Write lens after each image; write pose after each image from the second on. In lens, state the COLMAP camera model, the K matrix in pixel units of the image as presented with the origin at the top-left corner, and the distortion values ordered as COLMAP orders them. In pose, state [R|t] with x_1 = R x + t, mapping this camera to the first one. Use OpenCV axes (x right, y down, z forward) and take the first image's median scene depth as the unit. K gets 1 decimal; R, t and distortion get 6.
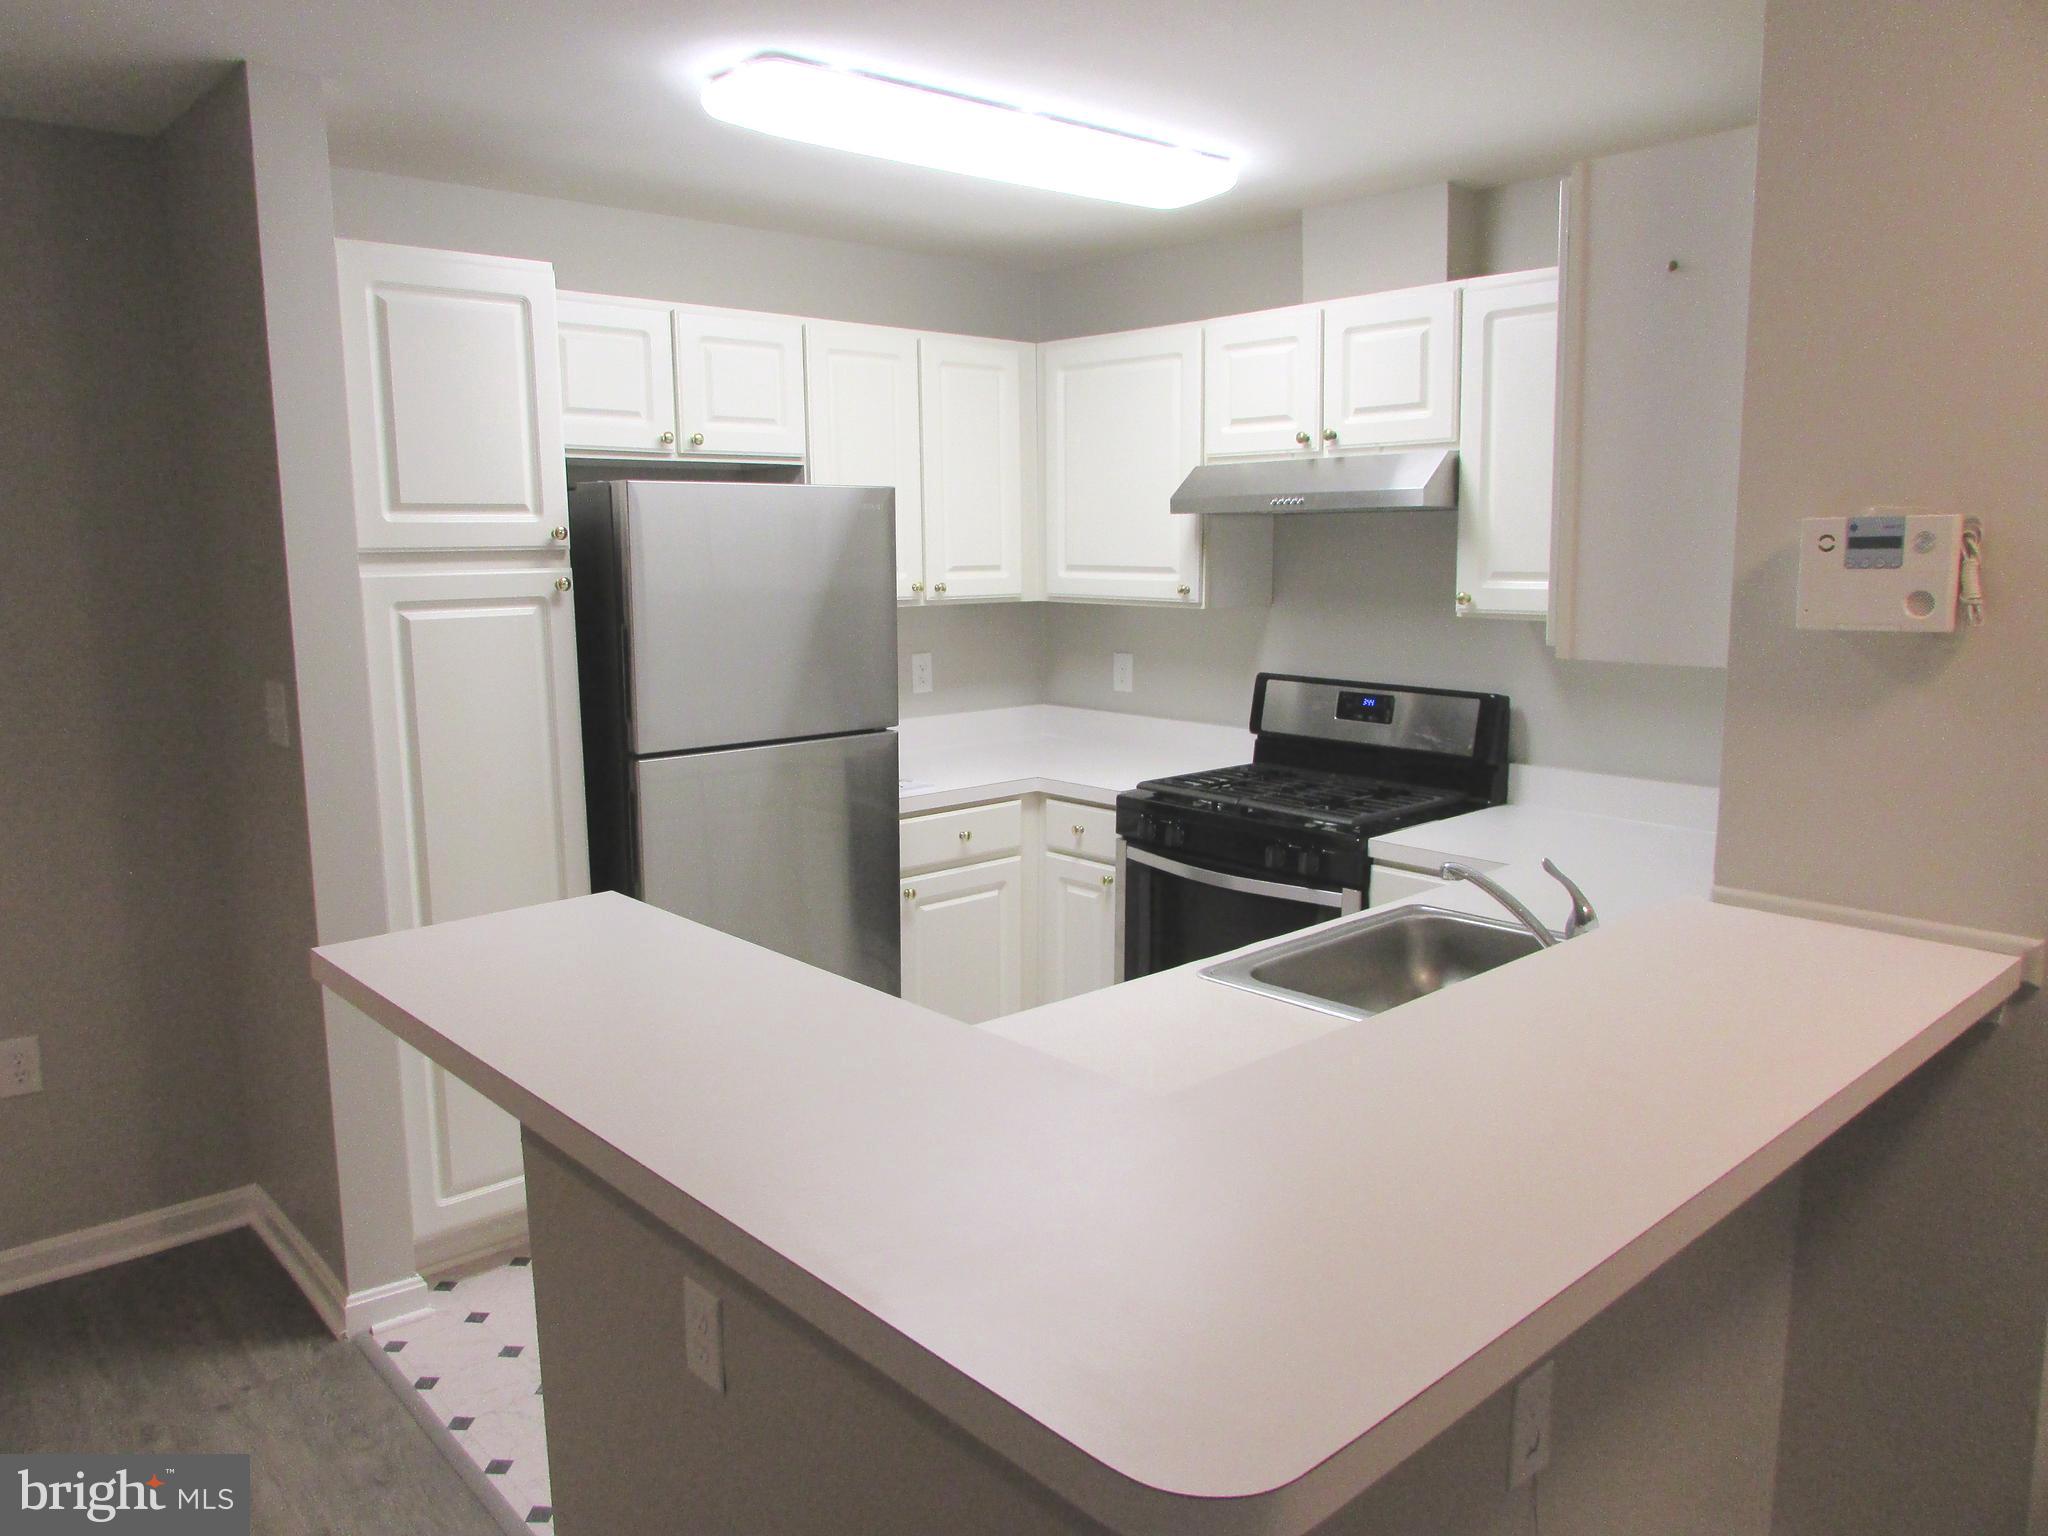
lens RADIAL K [[1455.3, 0, 1040.3], [0, 1455.3, 759.0], [0, 0, 1]] dist [-0.020911, 0.001958]
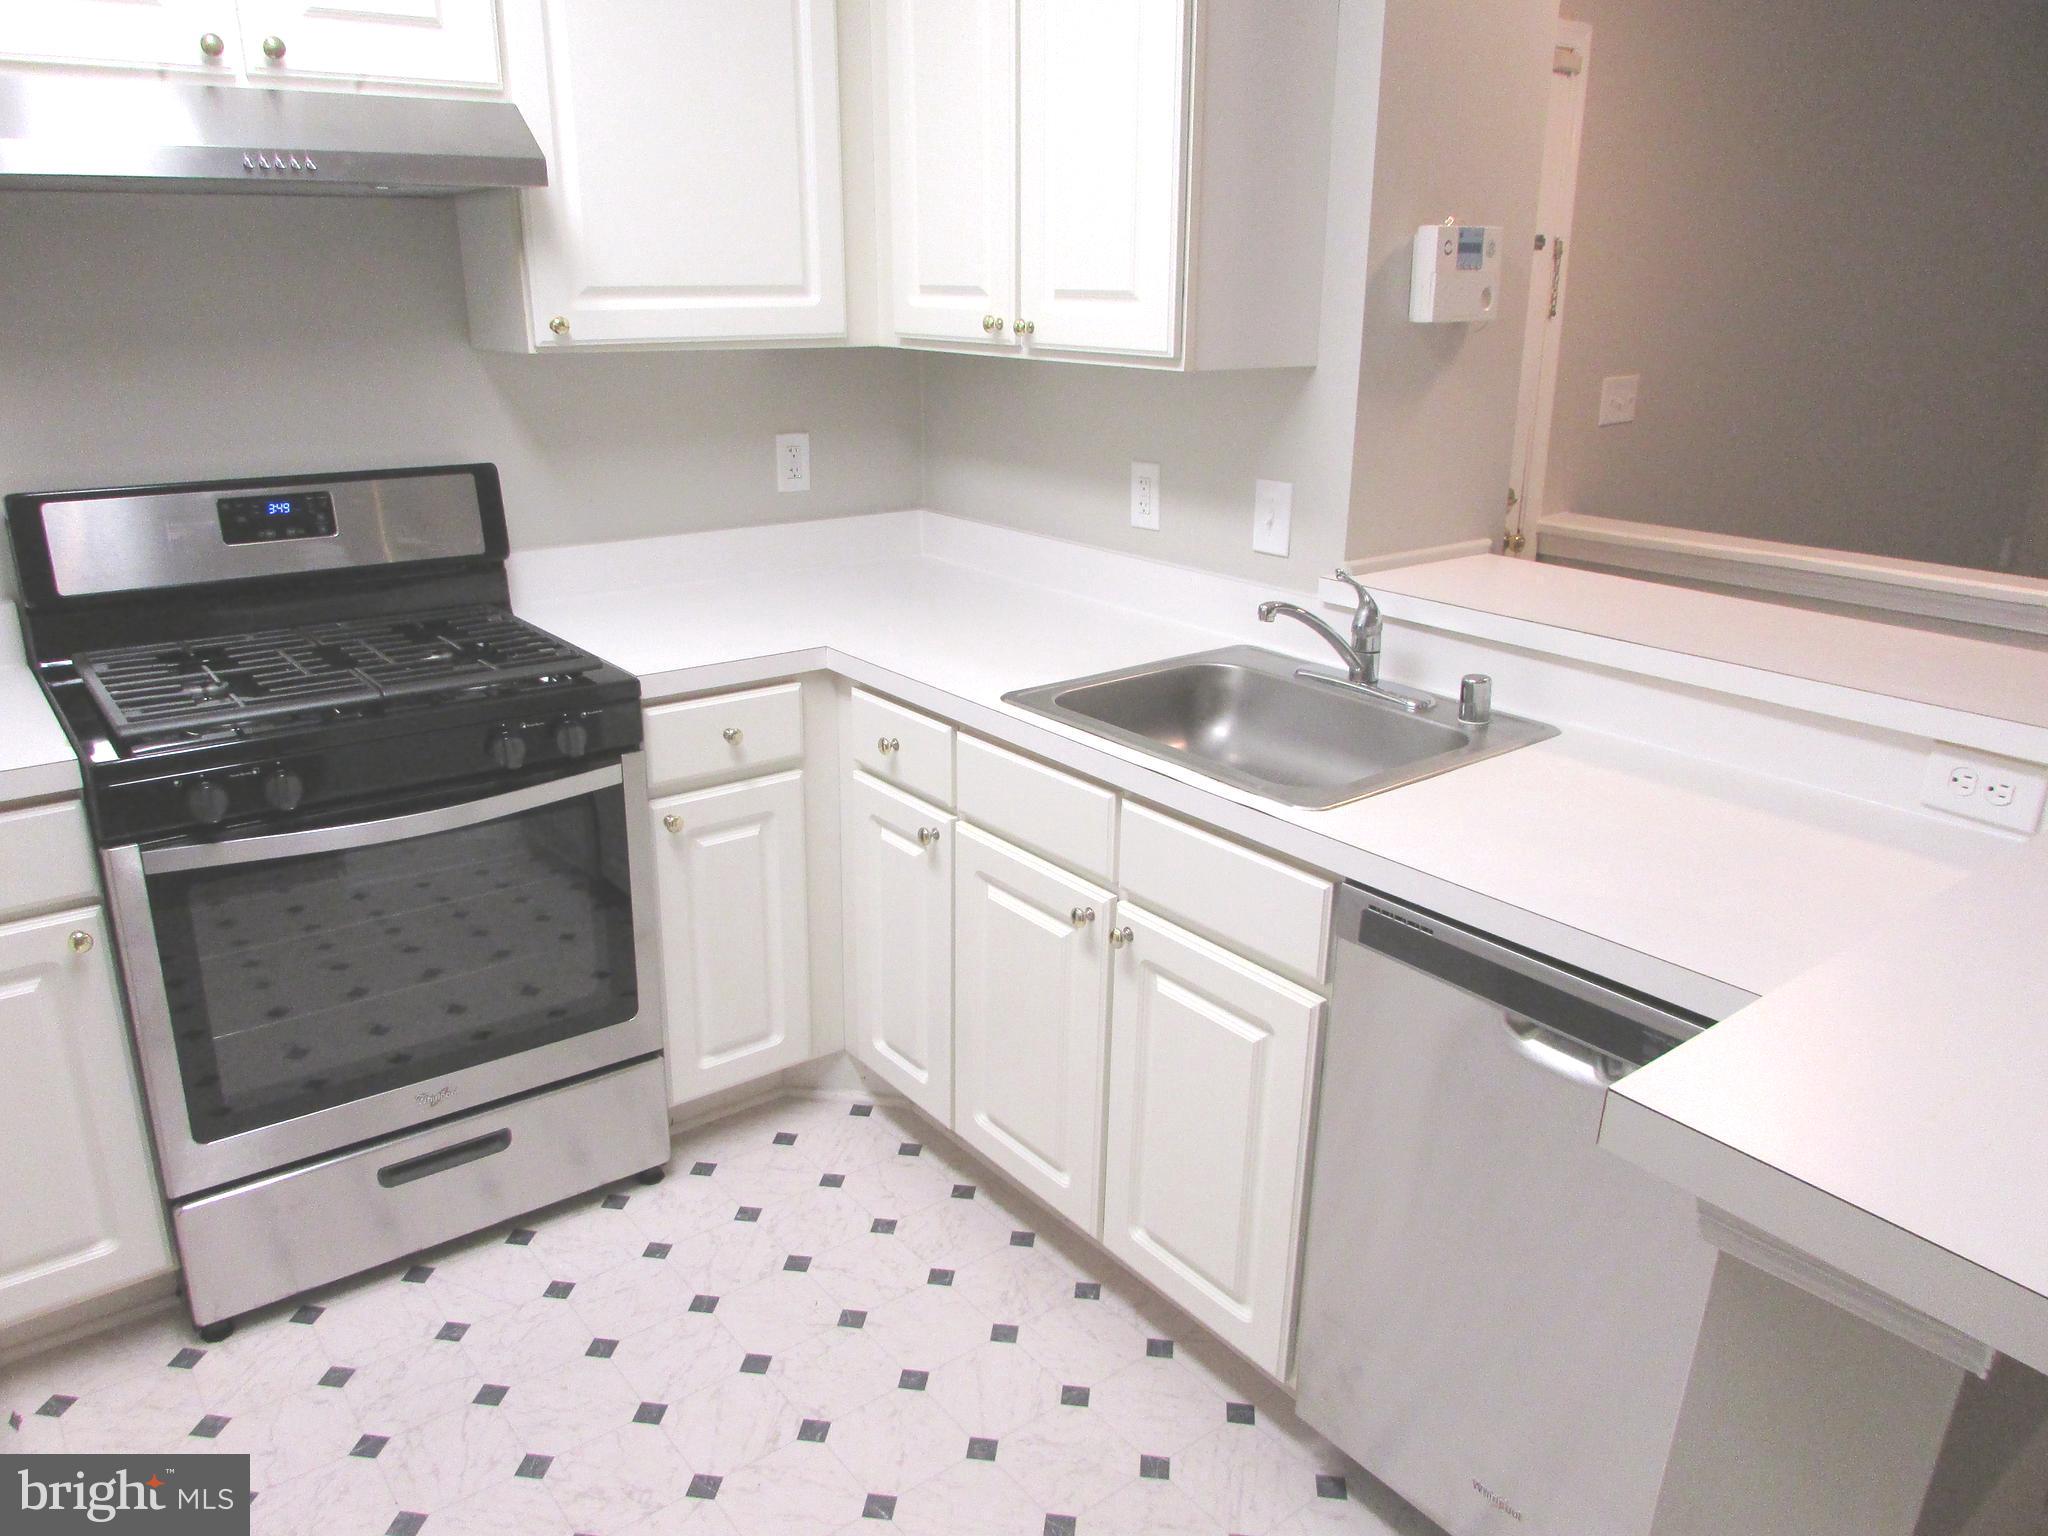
lens RADIAL K [[1455.3, 0, 1012.3], [0, 1455.3, 758.2], [0, 0, 1]] dist [-0.020911, 0.001958]
pose [[0.092800, -0.310130, 0.946154, -0.420294], [0.141742, 0.944691, 0.295748, -0.086818], [-0.985544, 0.106665, 0.131626, 0.691578]]
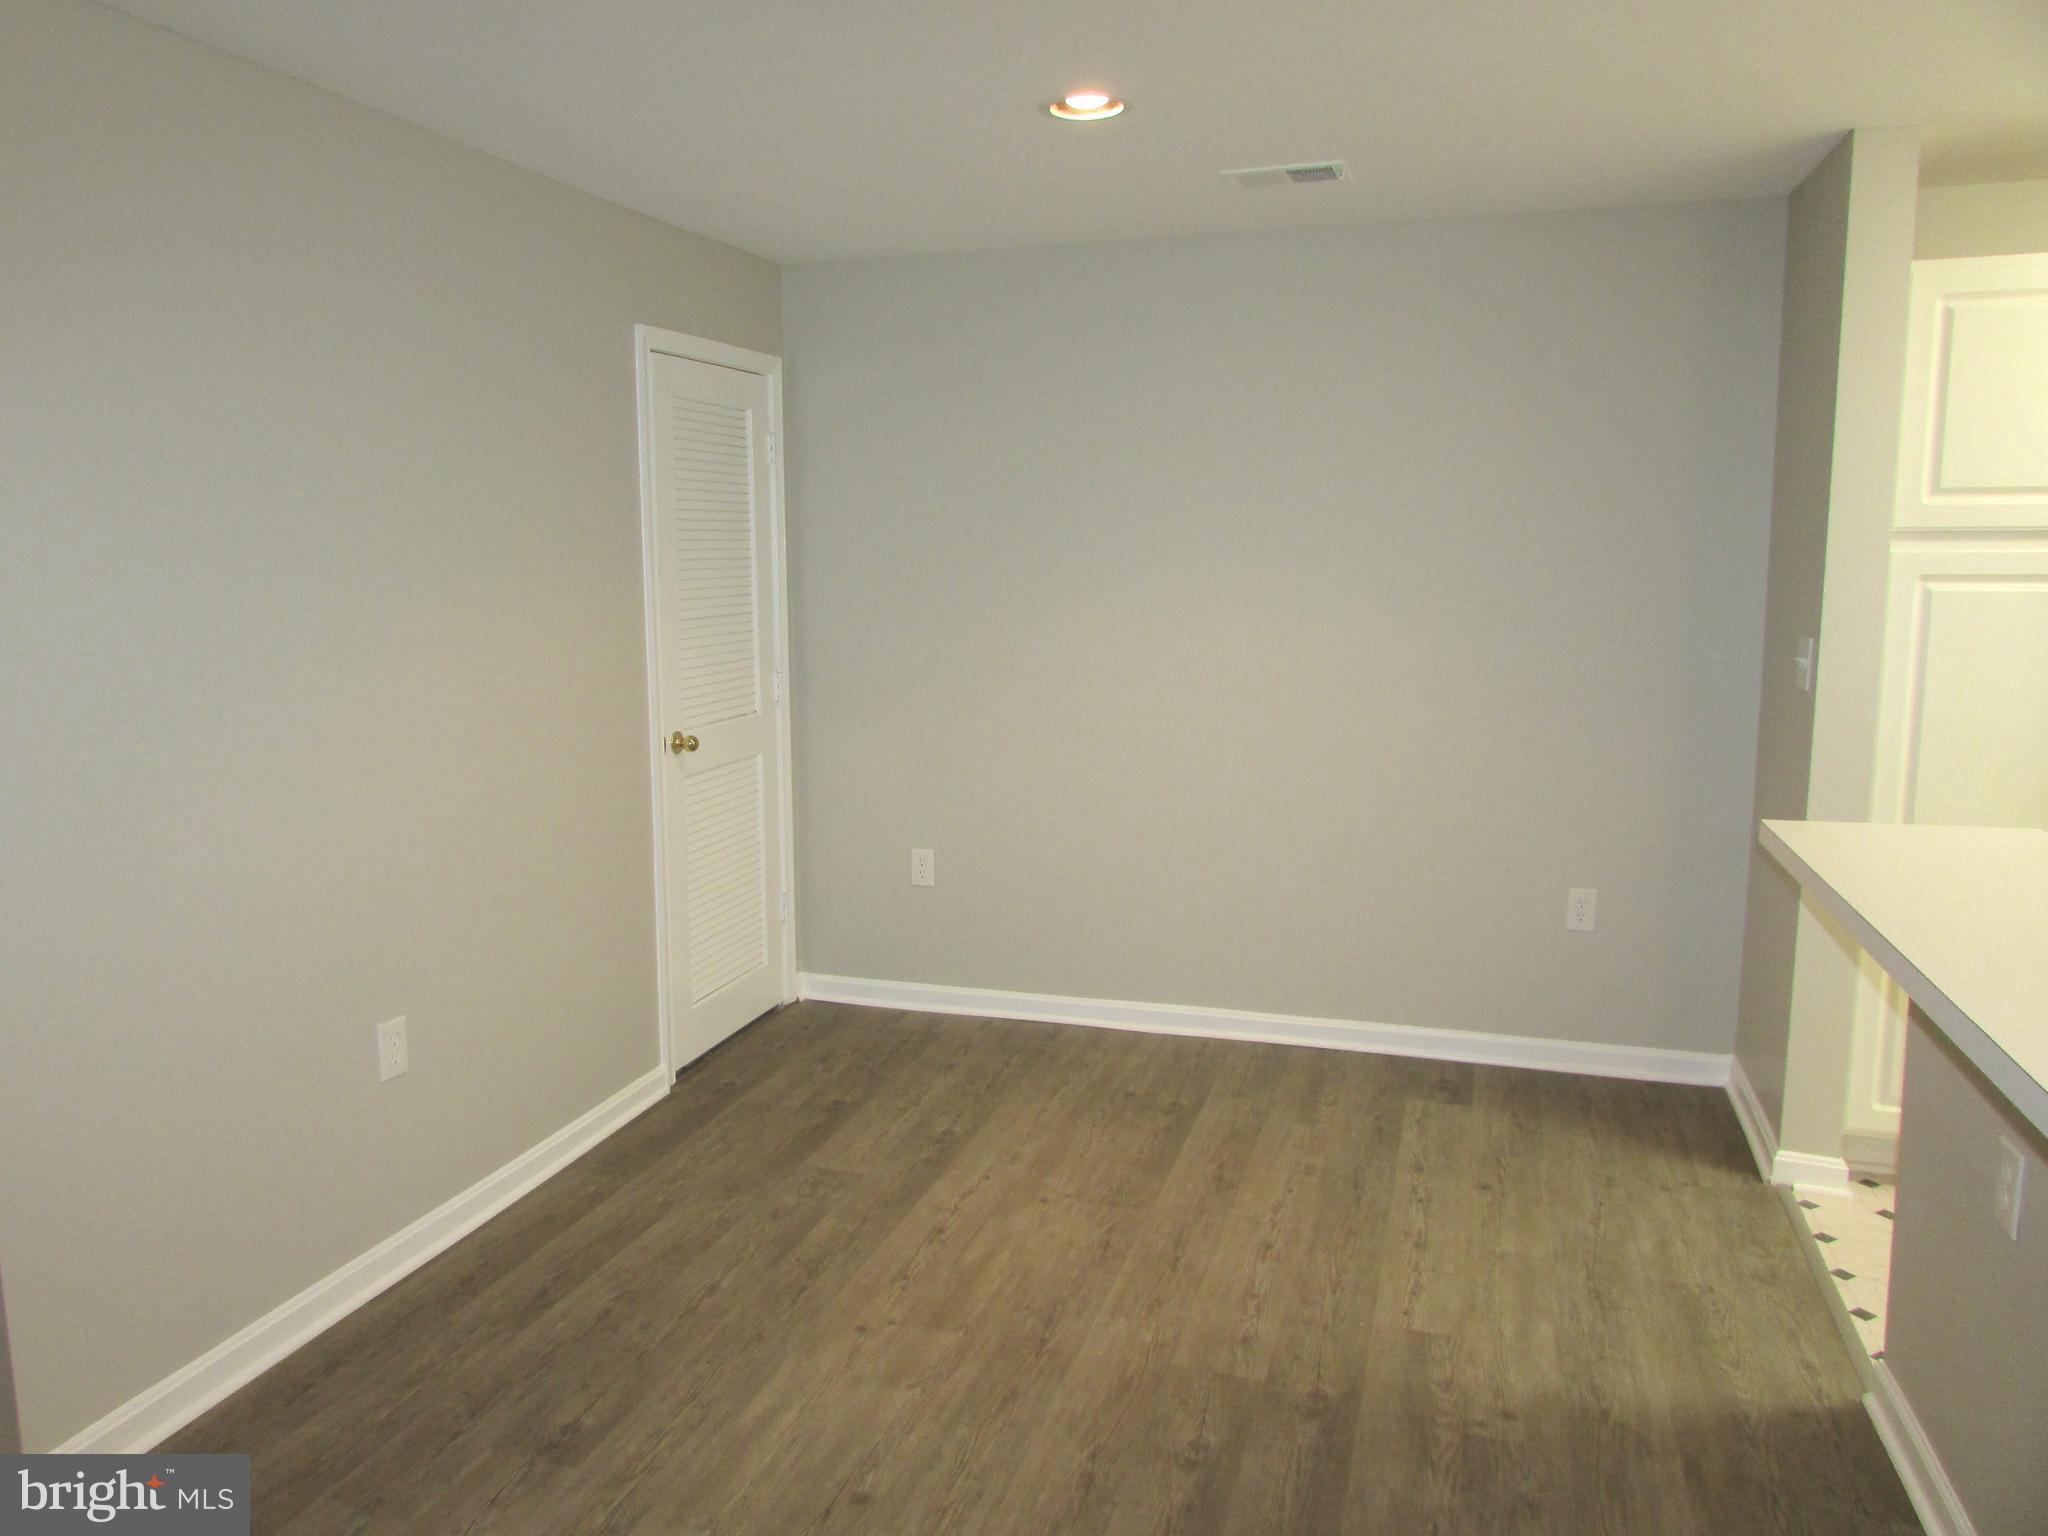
lens RADIAL K [[1455.3, 0, 1023.1], [0, 1455.3, 772.1], [0, 0, 1]] dist [-0.020911, 0.001958]
pose [[0.506096, 0.133875, -0.852024, 0.155122], [-0.128637, 0.988547, 0.078916, 0.039001], [0.852830, 0.069663, 0.517521, -0.151066]]
